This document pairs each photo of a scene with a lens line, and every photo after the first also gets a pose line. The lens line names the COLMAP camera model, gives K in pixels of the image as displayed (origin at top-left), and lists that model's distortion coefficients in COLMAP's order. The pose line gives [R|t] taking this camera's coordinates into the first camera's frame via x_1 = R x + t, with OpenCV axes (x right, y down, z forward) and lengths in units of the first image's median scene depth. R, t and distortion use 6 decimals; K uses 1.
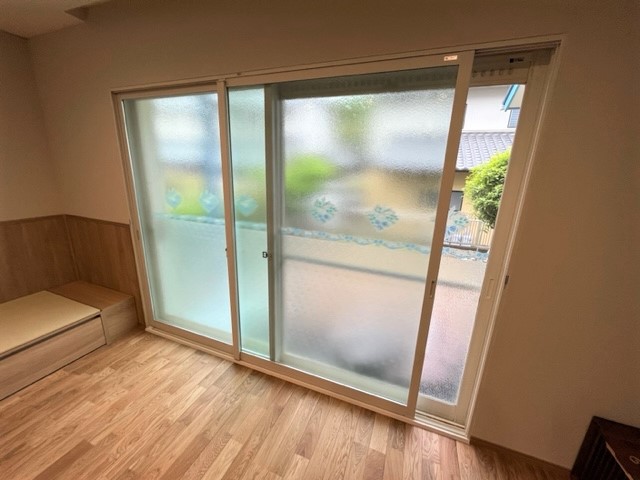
lens RADIAL K [[257.8, 0, 318.7], [0, 257.8, 239.6], [0, 0, 1]] dist [-0.002532, -0.000511]
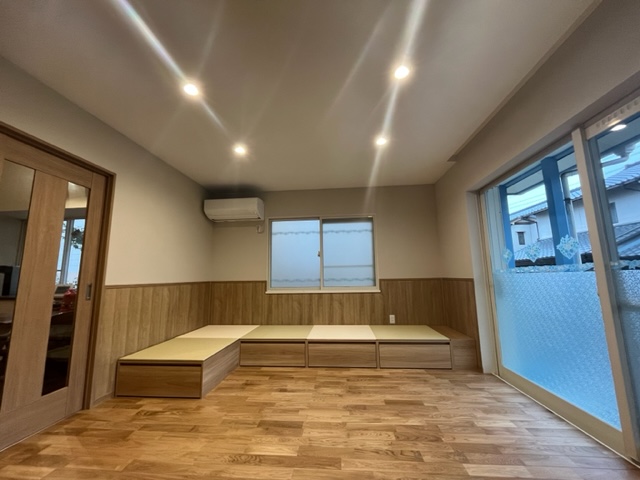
lens RADIAL K [[257.8, 0, 318.7], [0, 257.8, 239.6], [0, 0, 1]] dist [-0.002532, -0.000511]
pose [[0.284204, -0.174328, -0.942782, 0.405893], [-0.227783, 0.942899, -0.243015, 0.313752], [0.931313, 0.283816, 0.228267, -0.142173]]
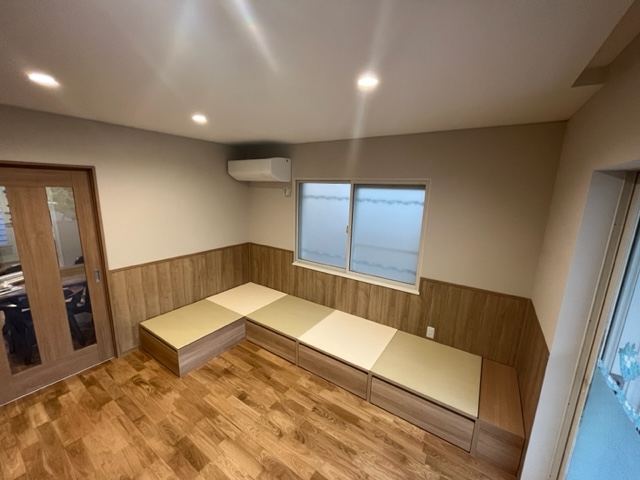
lens RADIAL K [[257.8, 0, 318.7], [0, 257.8, 239.6], [0, 0, 1]] dist [-0.002532, -0.000511]
pose [[-0.212521, 0.153675, -0.964997, 0.011735], [-0.290738, 0.932886, 0.212591, -0.369198], [0.932902, 0.325741, -0.153579, 0.518248]]
